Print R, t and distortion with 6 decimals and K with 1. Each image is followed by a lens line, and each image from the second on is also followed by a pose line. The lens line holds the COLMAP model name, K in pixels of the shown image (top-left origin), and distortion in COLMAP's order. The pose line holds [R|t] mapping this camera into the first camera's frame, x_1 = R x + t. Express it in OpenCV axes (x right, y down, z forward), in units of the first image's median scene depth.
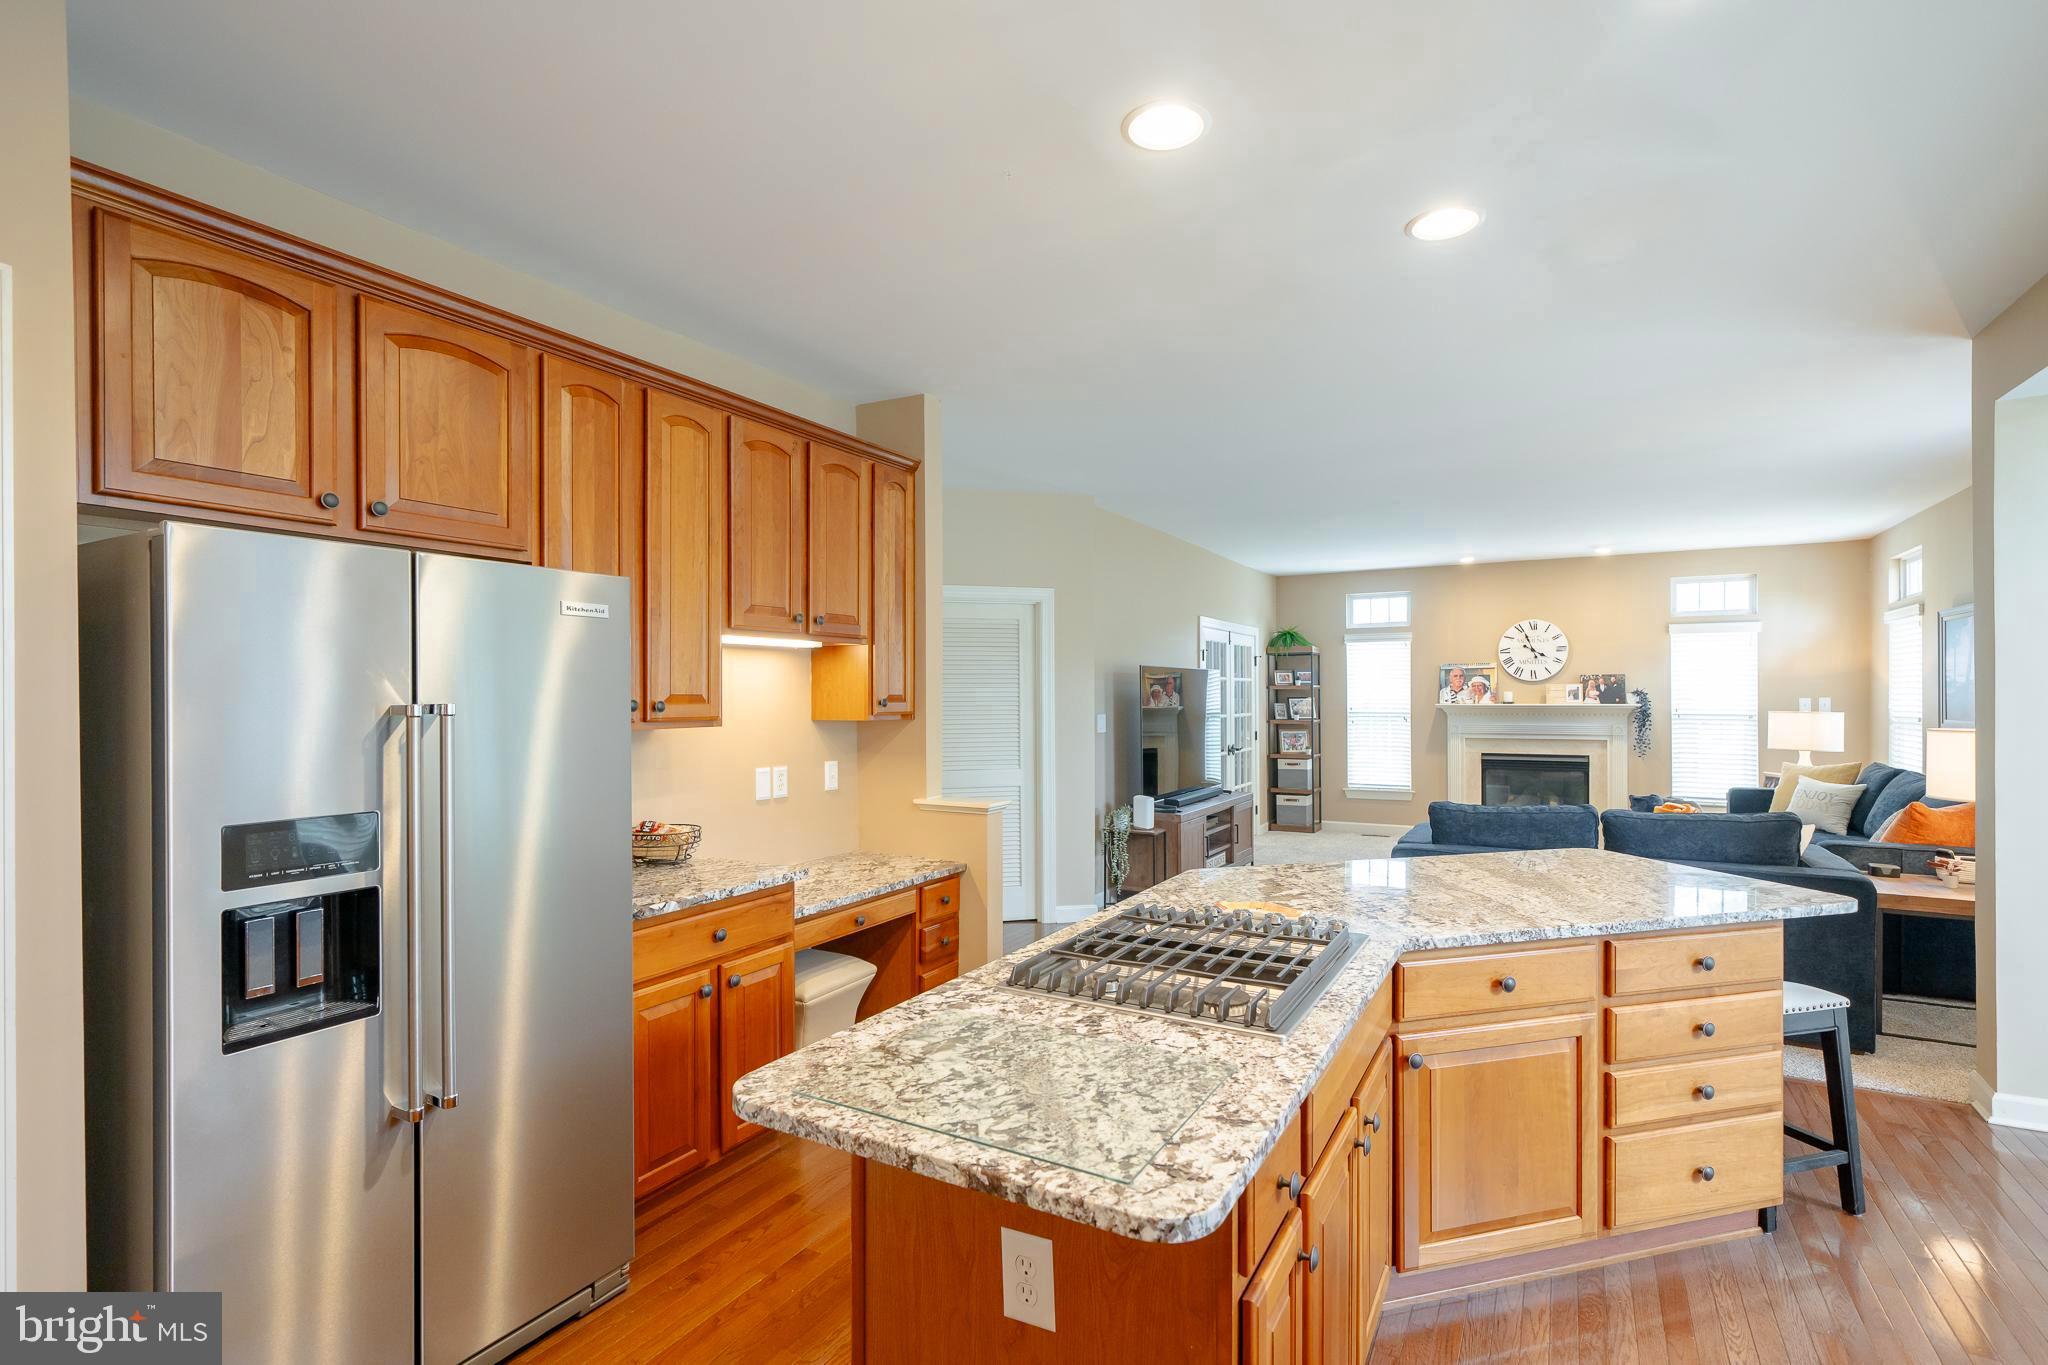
lens RADIAL K [[970.1, 0, 1027.1], [0, 970.1, 699.4], [0, 0, 1]] dist [0.000003, 0.001559]
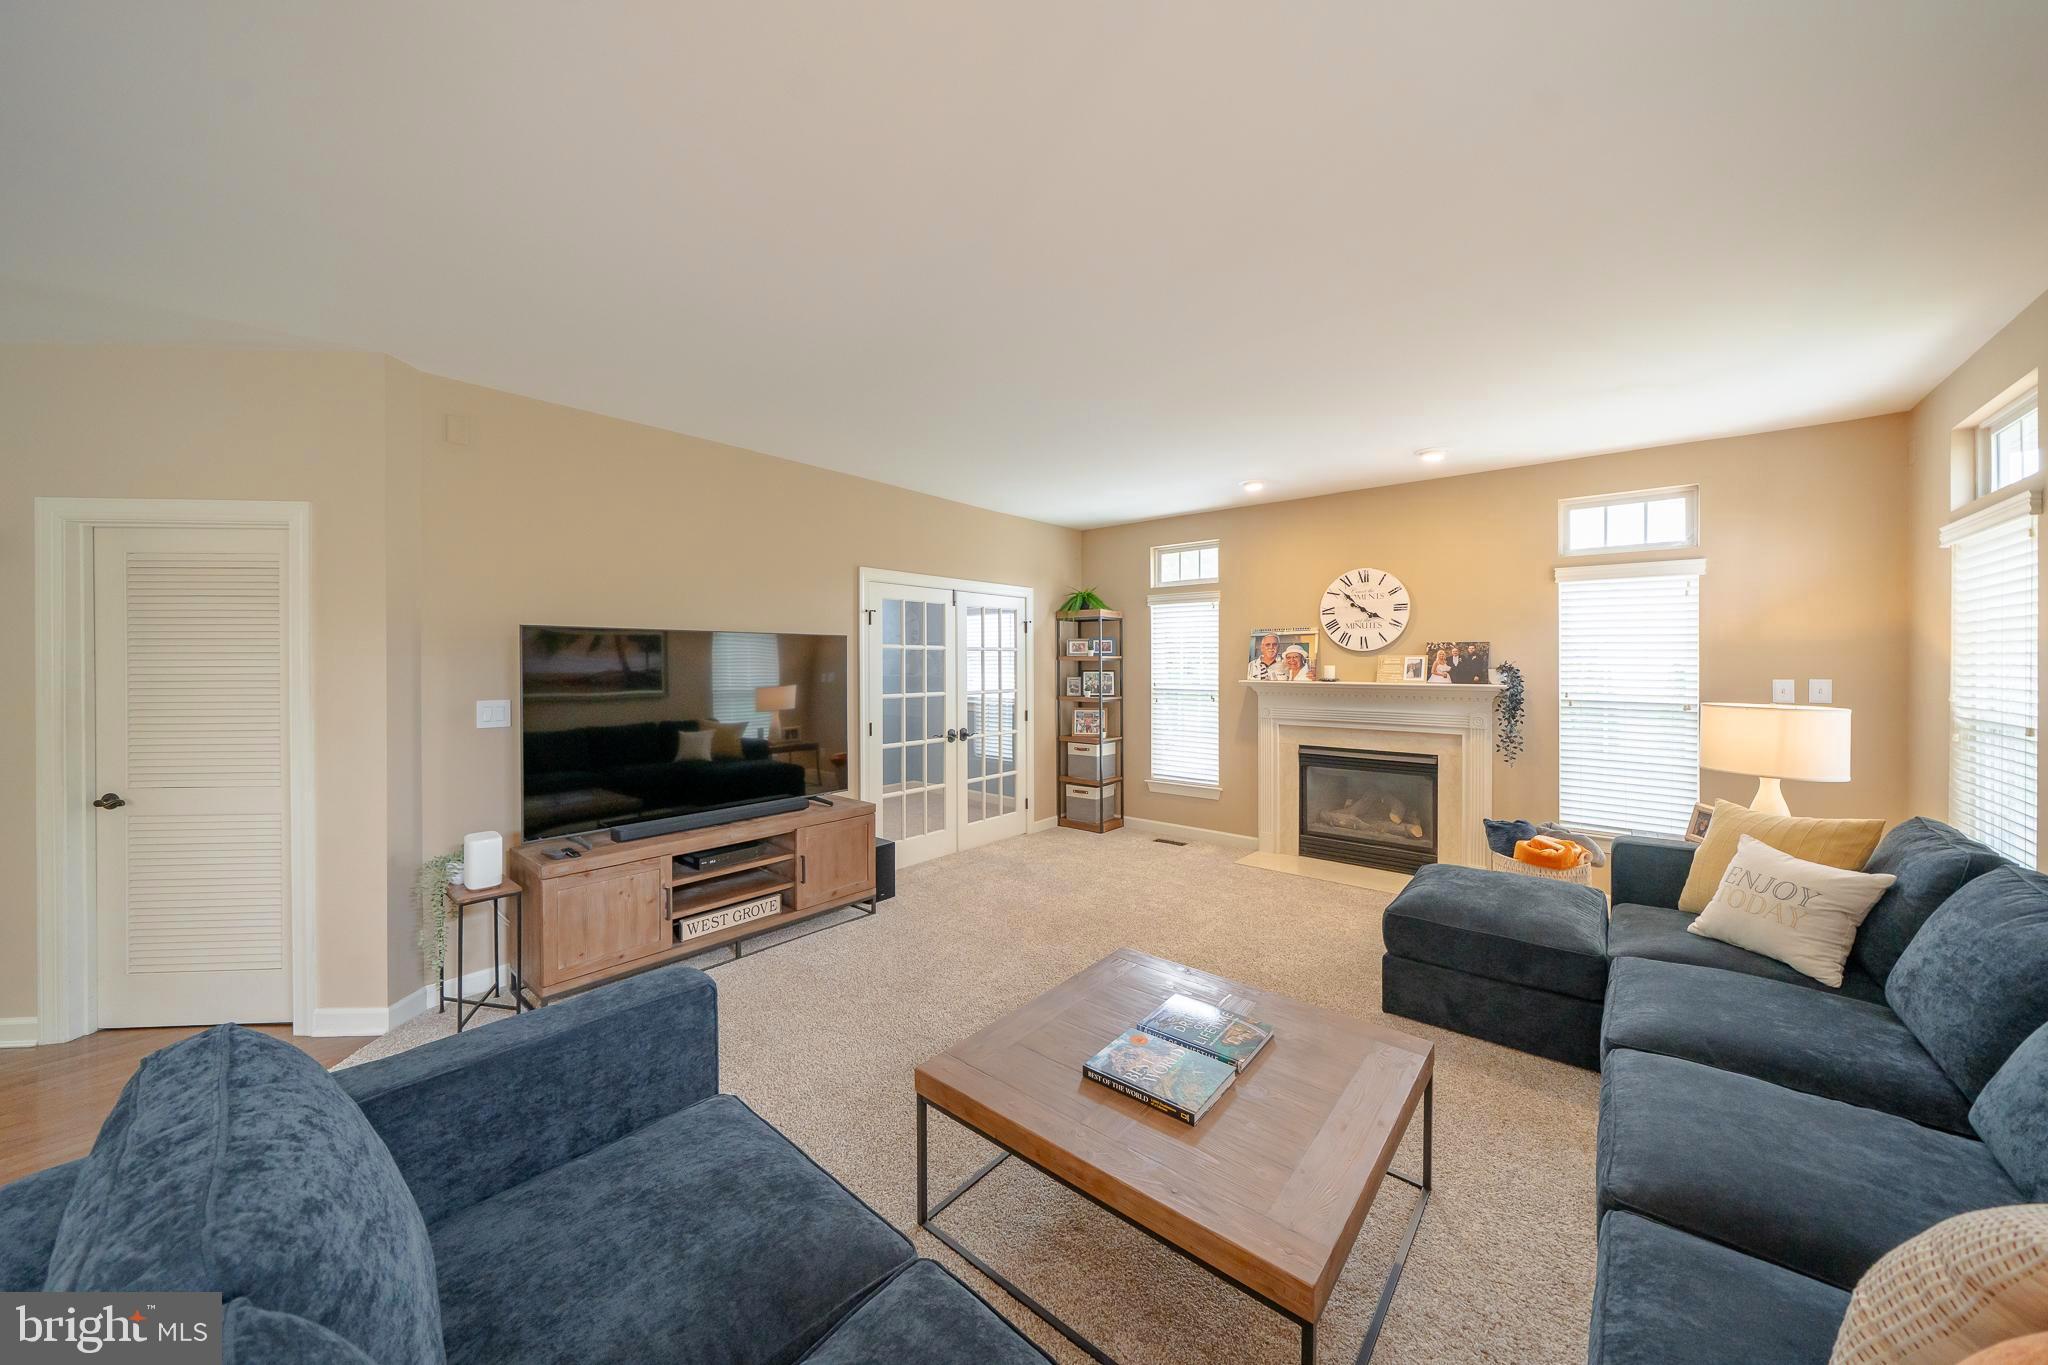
lens RADIAL K [[702.2, 0, 1017.3], [0, 702.2, 661.2], [0, 0, 1]] dist [-0.006196, 0.000692]
pose [[0.980500, 0.004595, -0.196466, 0.419309], [-0.005455, 0.999978, -0.003836, -0.009052], [0.196444, 0.004833, 0.980503, 0.478705]]
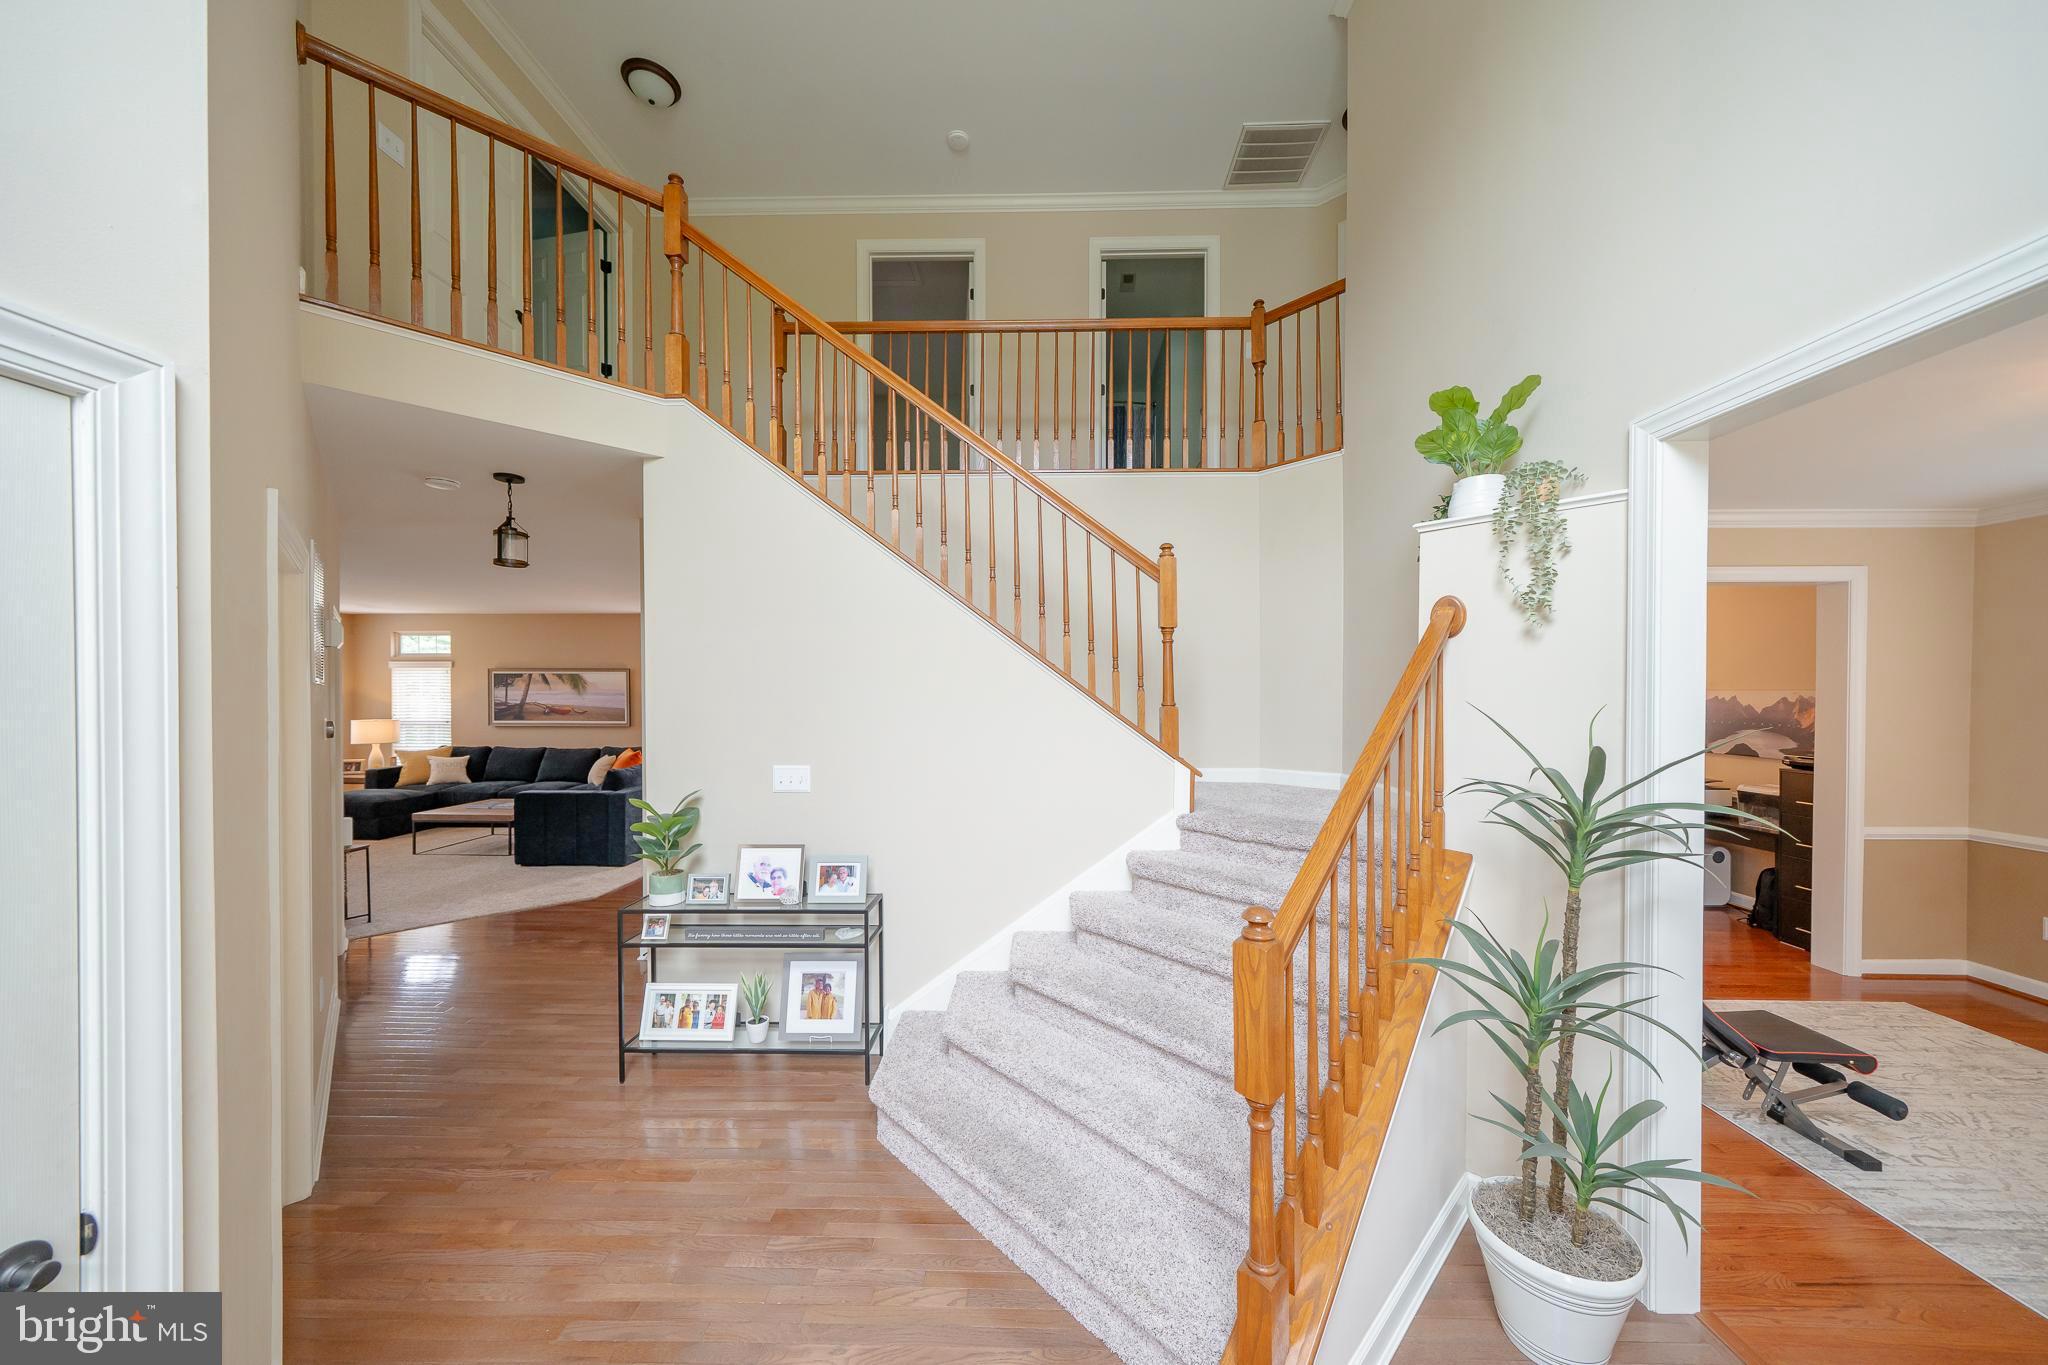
lens RADIAL K [[702.2, 0, 1045.5], [0, 702.2, 704.6], [0, 0, 1]] dist [-0.006196, 0.000692]
pose [[-0.470398, 0.002855, 0.882450, -0.740127], [0.002789, 0.999995, -0.001748, -0.006745], [-0.882450, 0.001639, -0.470404, 0.516181]]
